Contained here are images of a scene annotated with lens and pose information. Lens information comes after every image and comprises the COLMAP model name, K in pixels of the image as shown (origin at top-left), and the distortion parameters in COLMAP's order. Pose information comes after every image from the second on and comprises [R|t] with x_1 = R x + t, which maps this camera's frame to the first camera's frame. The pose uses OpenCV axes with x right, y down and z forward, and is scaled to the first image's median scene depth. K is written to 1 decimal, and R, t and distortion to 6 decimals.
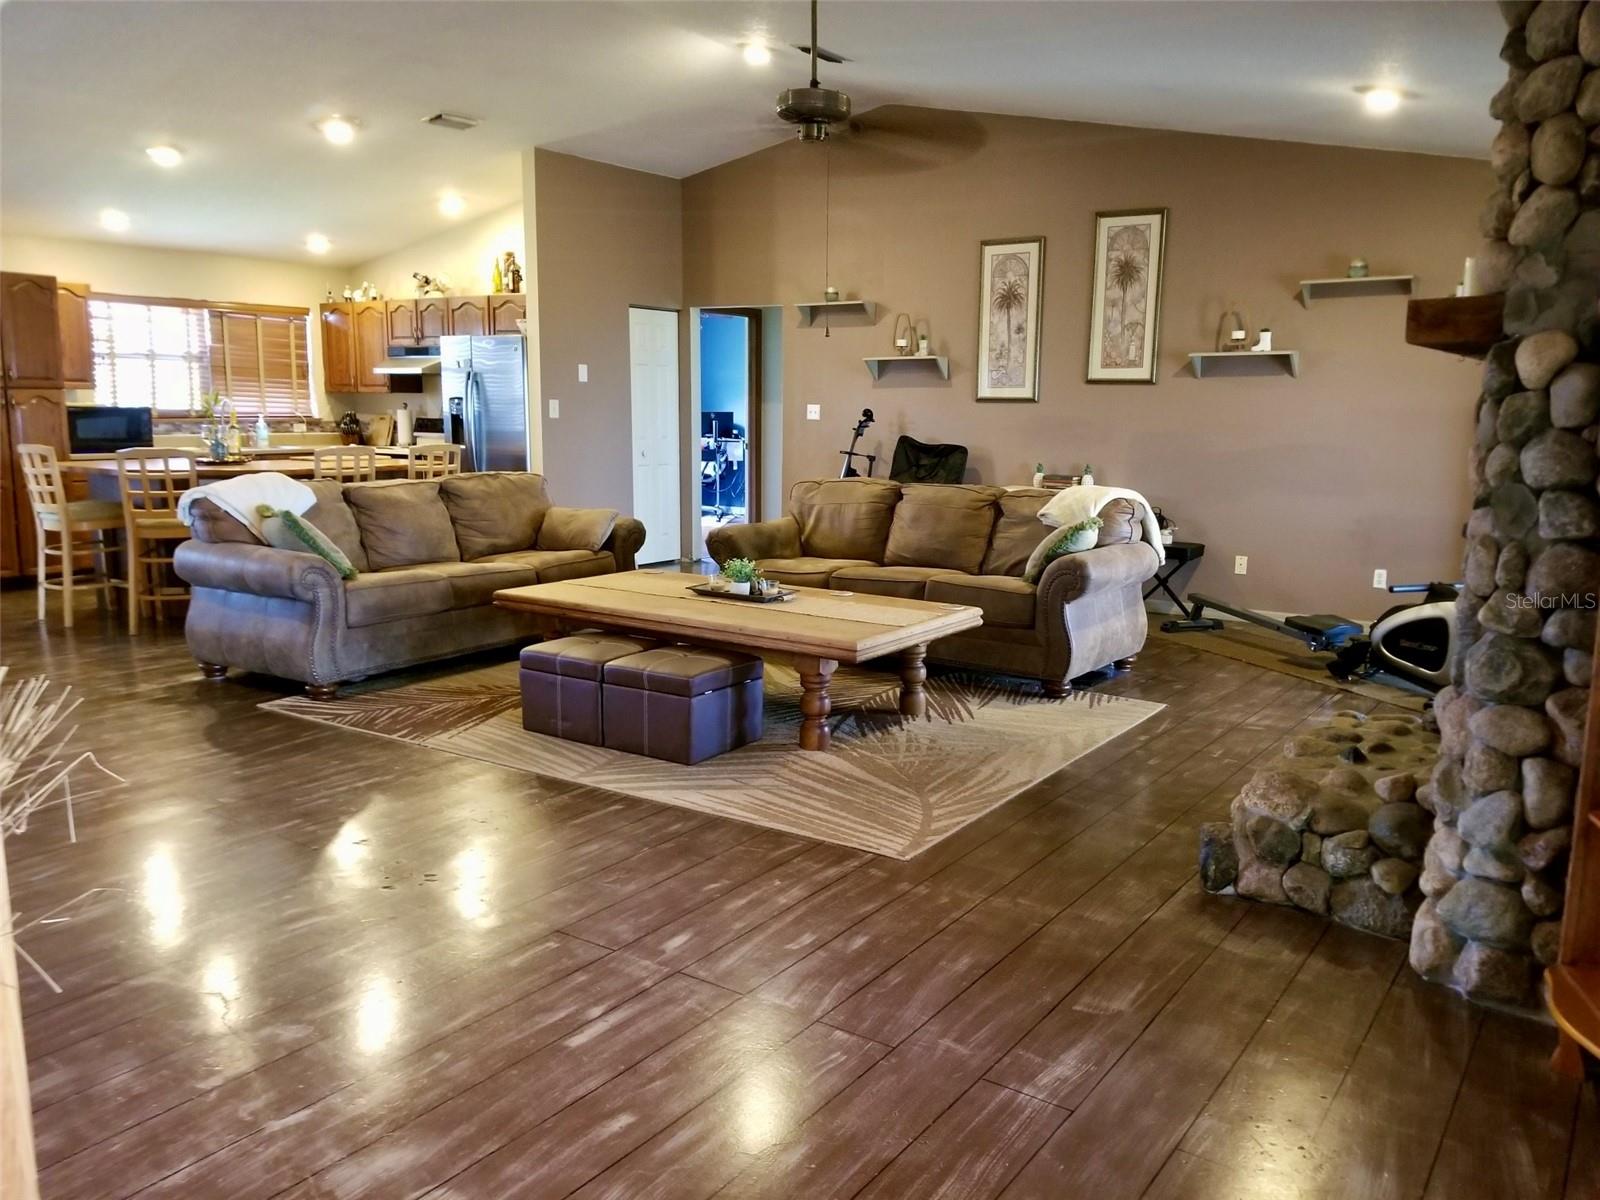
lens RADIAL K [[1206.2, 0, 805.6], [0, 1206.2, 604.7], [0, 0, 1]] dist [-0.015422, -0.010141]
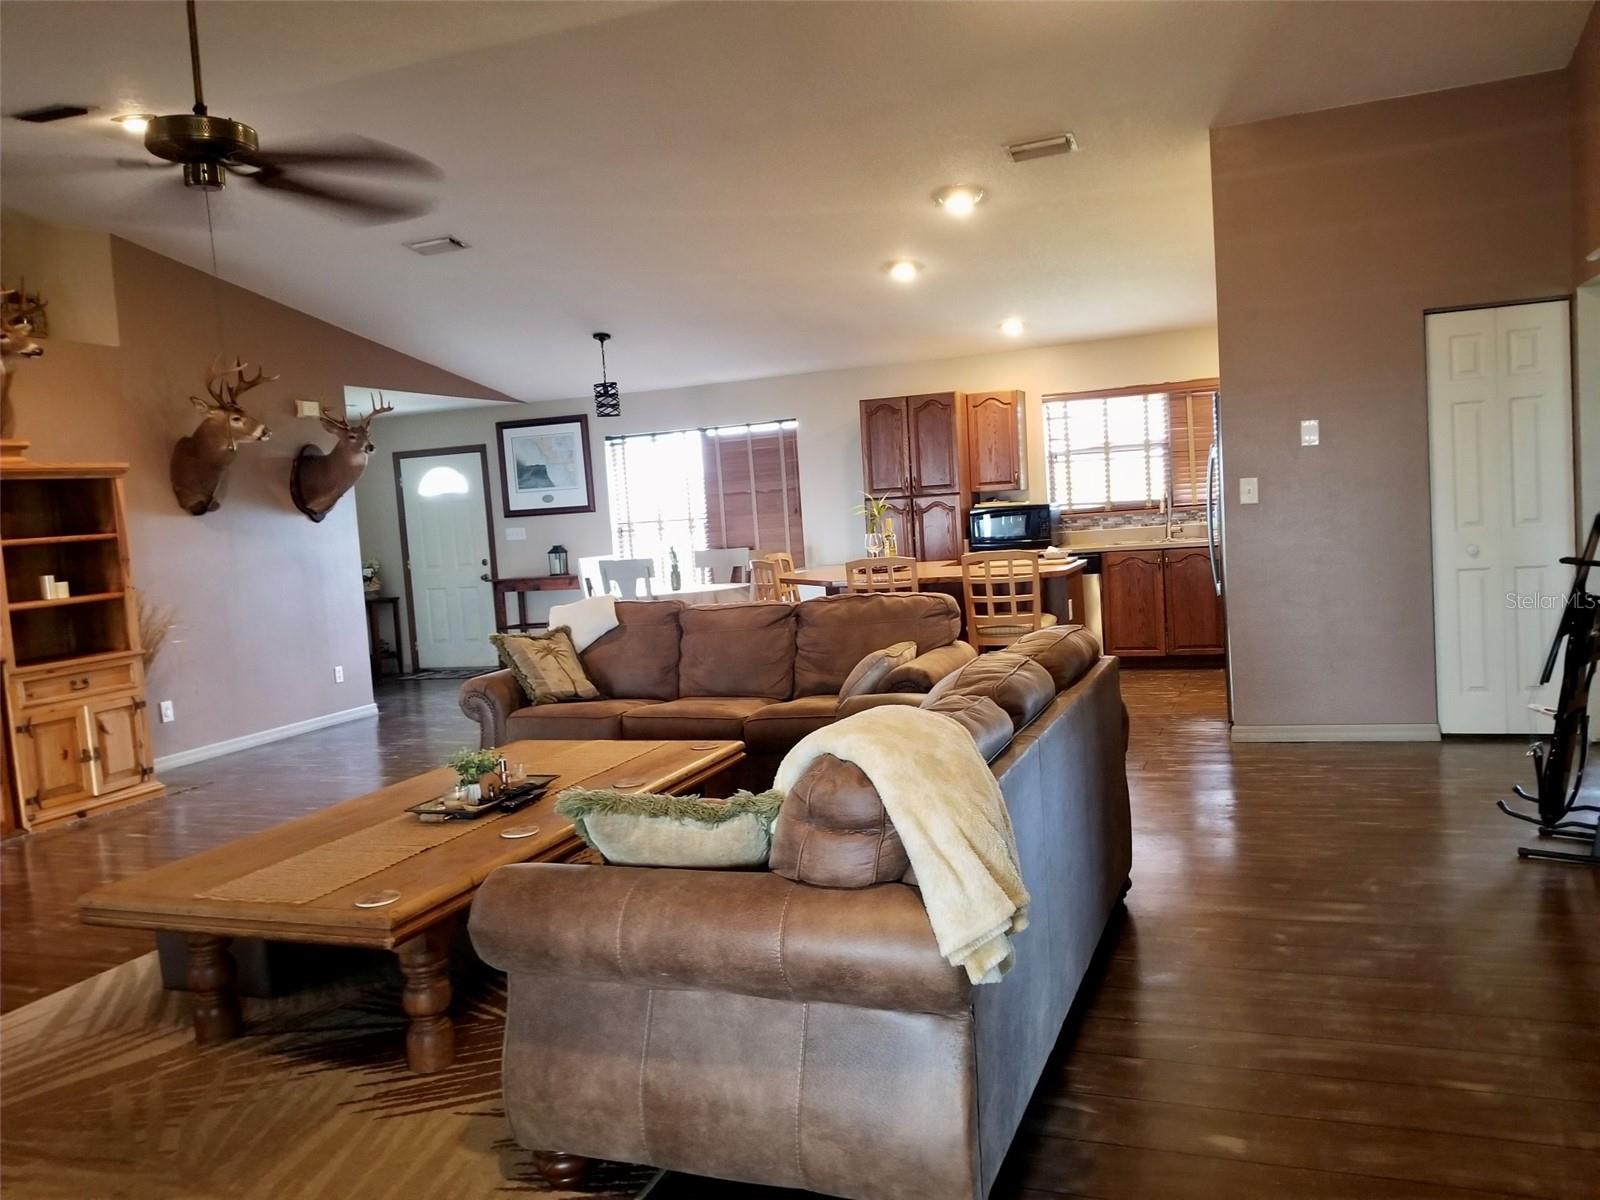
lens RADIAL K [[1206.2, 0, 806.1], [0, 1206.2, 597.2], [0, 0, 1]] dist [-0.015422, -0.010141]
pose [[0.256861, 0.037405, -0.965724, 0.388719], [-0.086962, 0.996092, 0.015451, -0.089873], [0.962528, 0.080012, 0.259110, 0.577771]]
